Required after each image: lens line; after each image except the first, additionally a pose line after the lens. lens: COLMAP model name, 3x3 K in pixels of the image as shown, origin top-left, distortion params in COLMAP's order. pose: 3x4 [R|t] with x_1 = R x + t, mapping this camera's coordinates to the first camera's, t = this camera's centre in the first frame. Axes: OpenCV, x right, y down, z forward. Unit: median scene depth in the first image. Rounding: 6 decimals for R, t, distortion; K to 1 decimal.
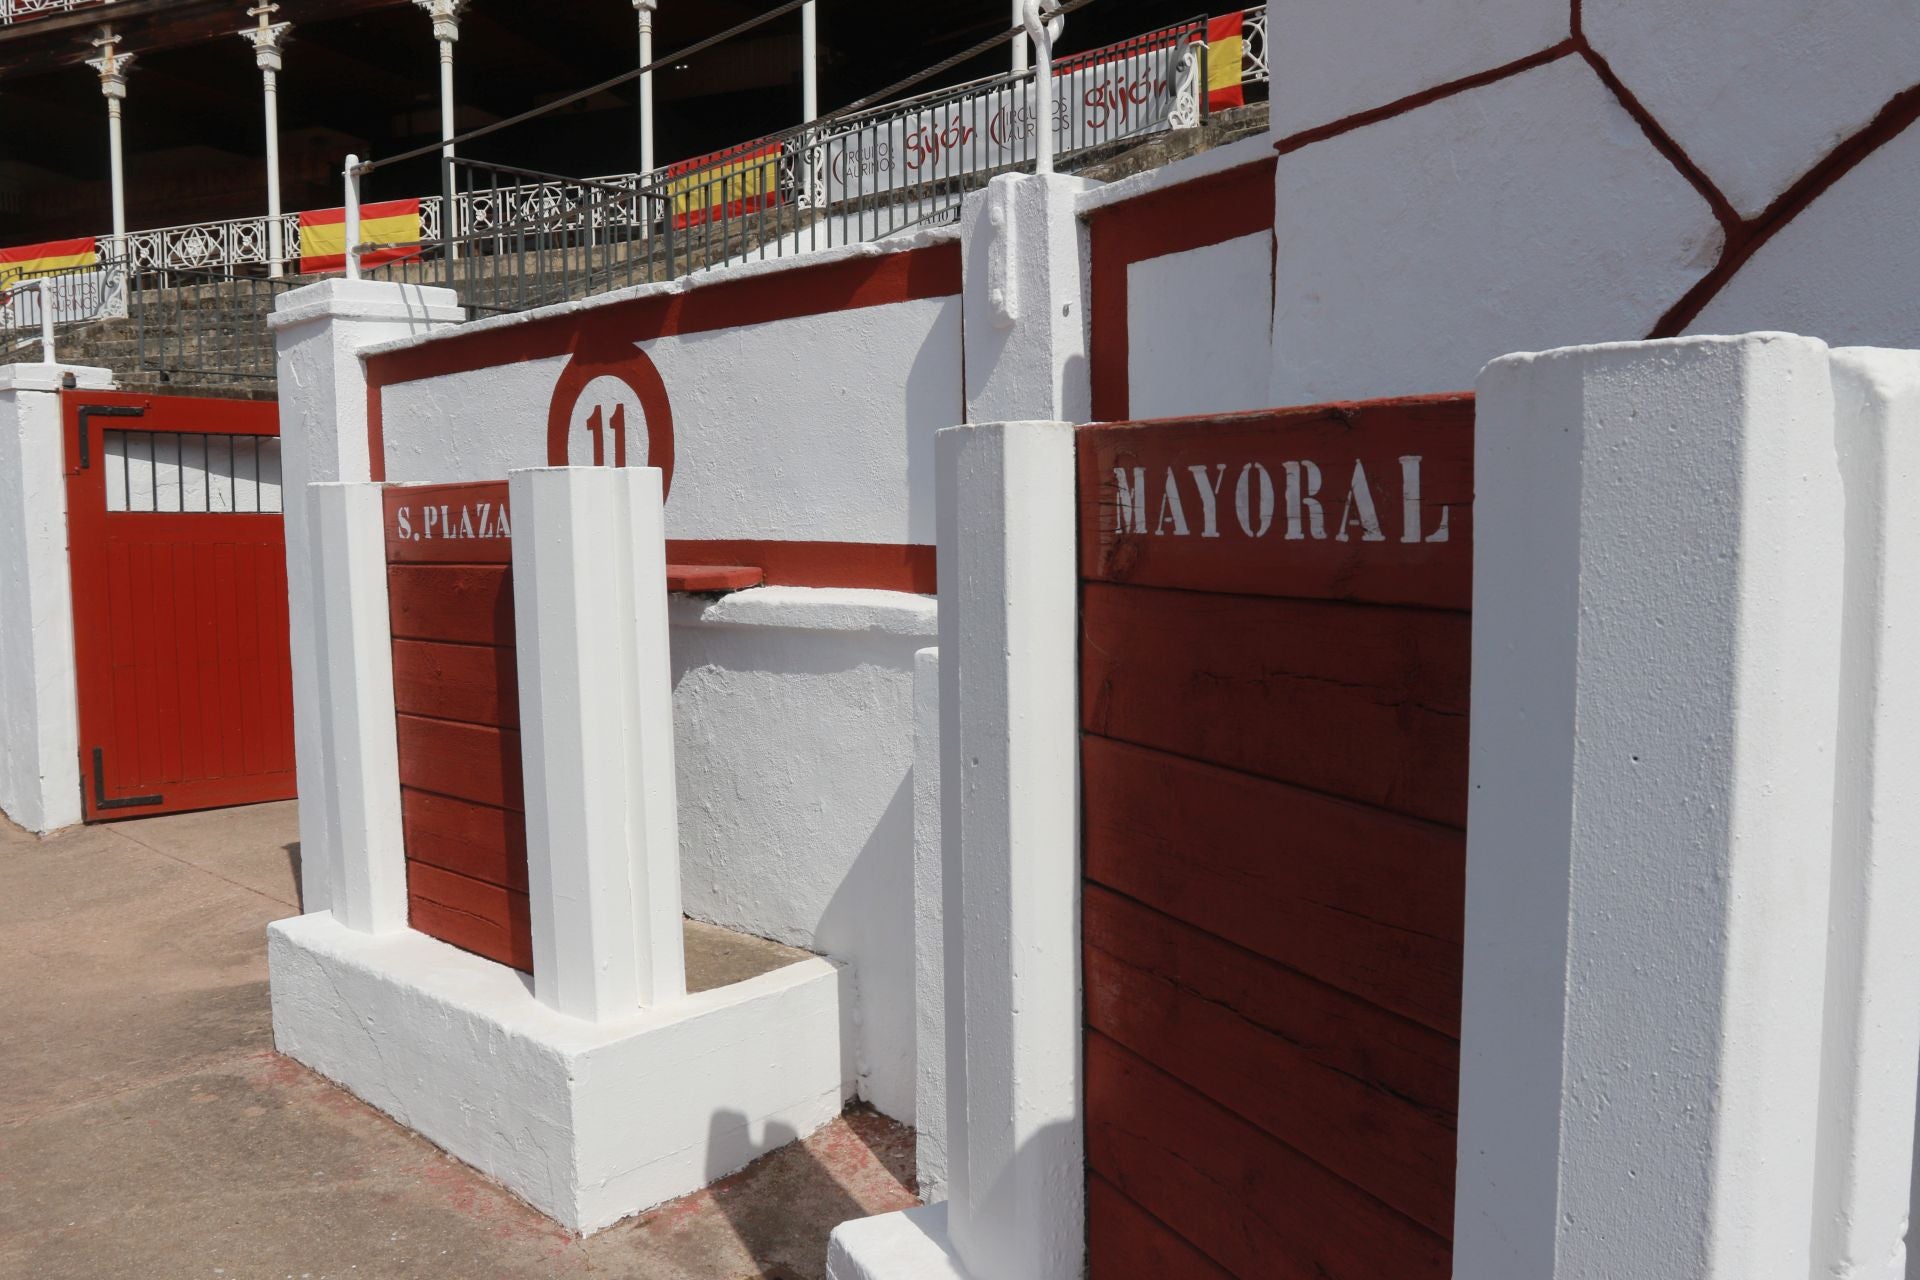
lens RADIAL K [[1492.8, 0, 947.1], [0, 1492.8, 649.0], [0, 0, 1]] dist [-0.088300, 0.058473]
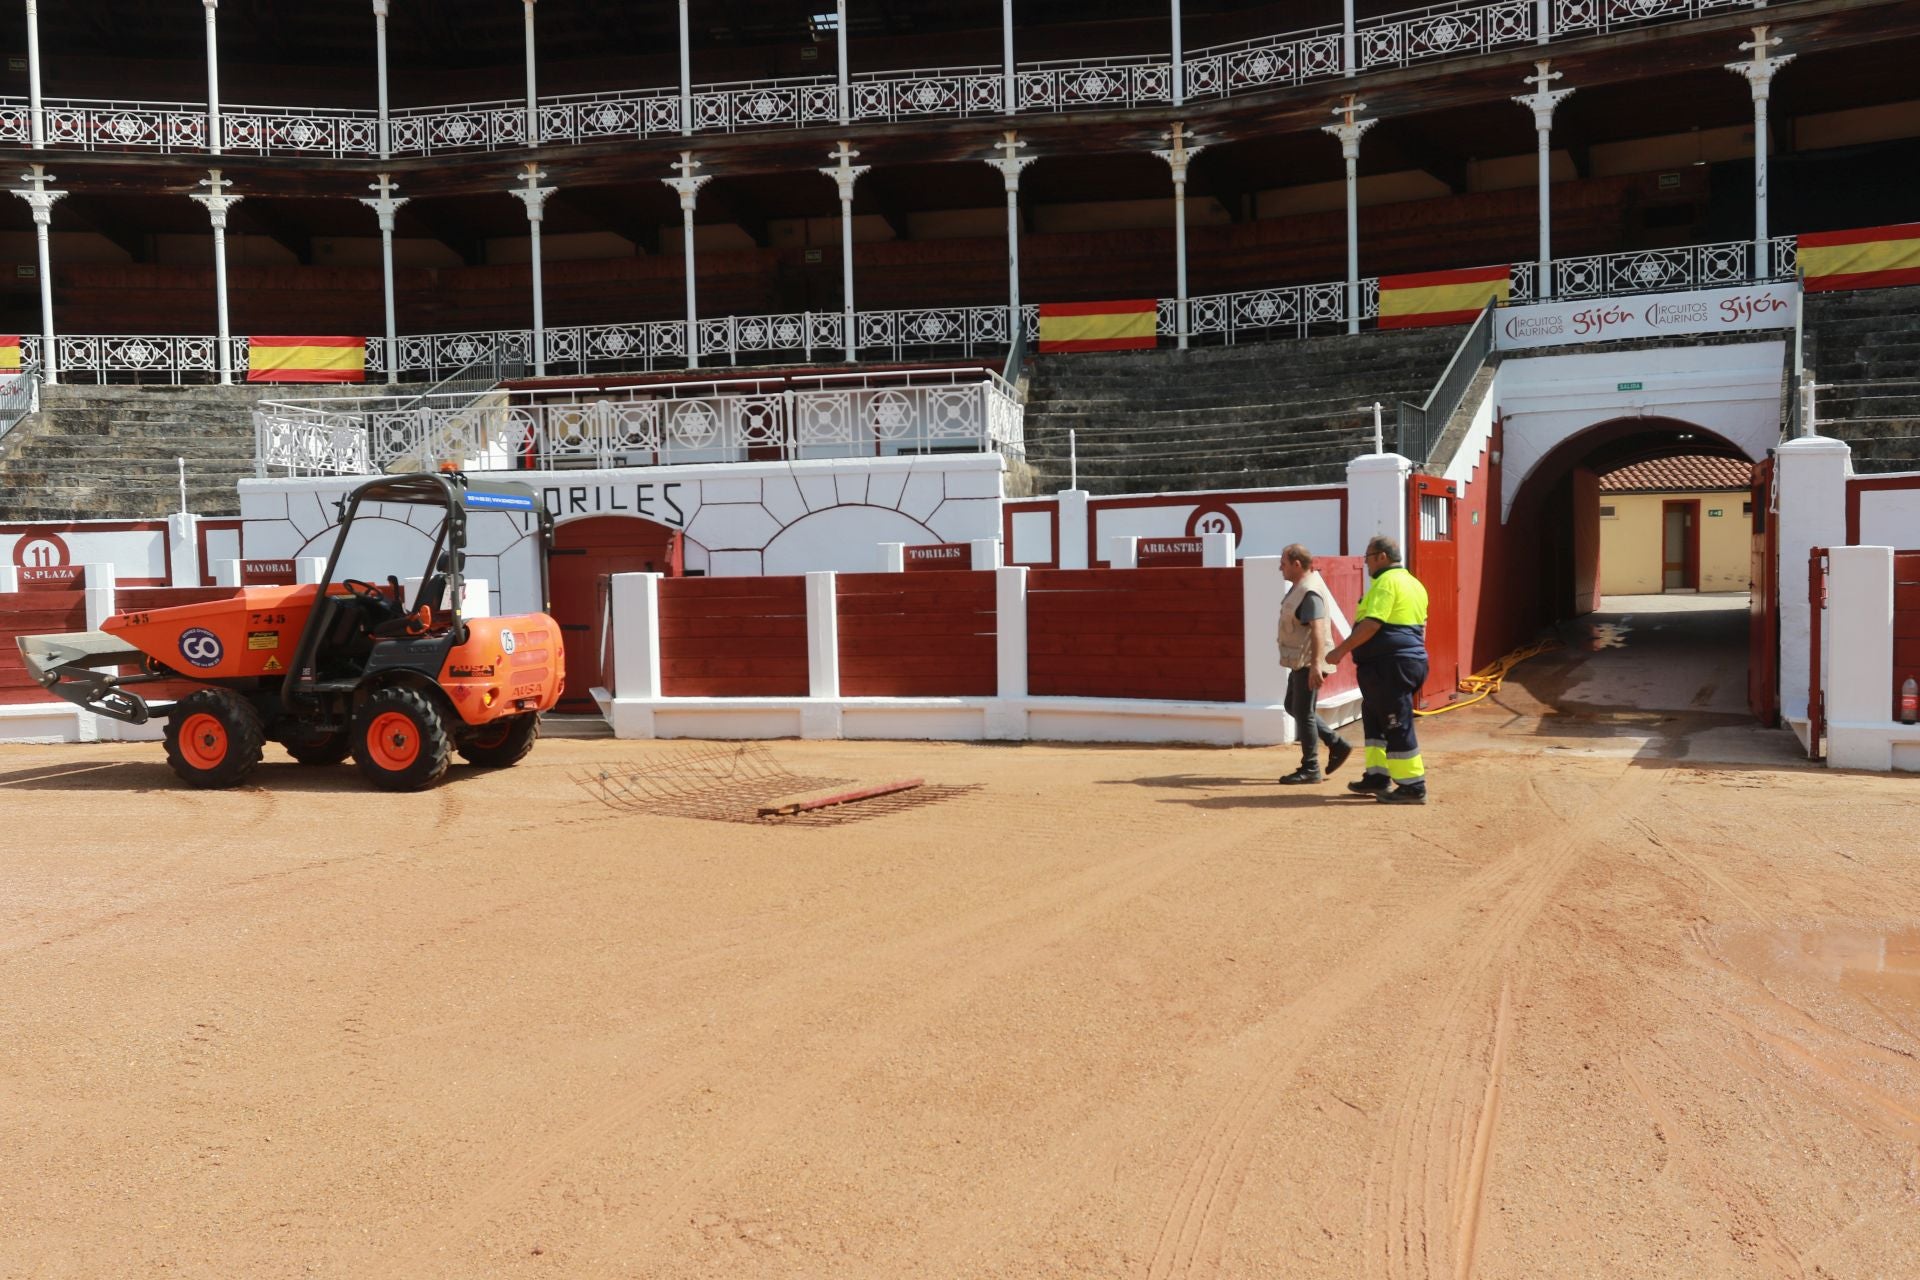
lens RADIAL K [[1492.8, 0, 947.1], [0, 1492.8, 649.0], [0, 0, 1]] dist [-0.088300, 0.058473]
pose [[0.557208, -0.050349, 0.828845, -2.196710], [0.089559, 0.995981, 0.000293, 0.343186], [-0.825529, 0.074067, 0.559478, -3.335571]]
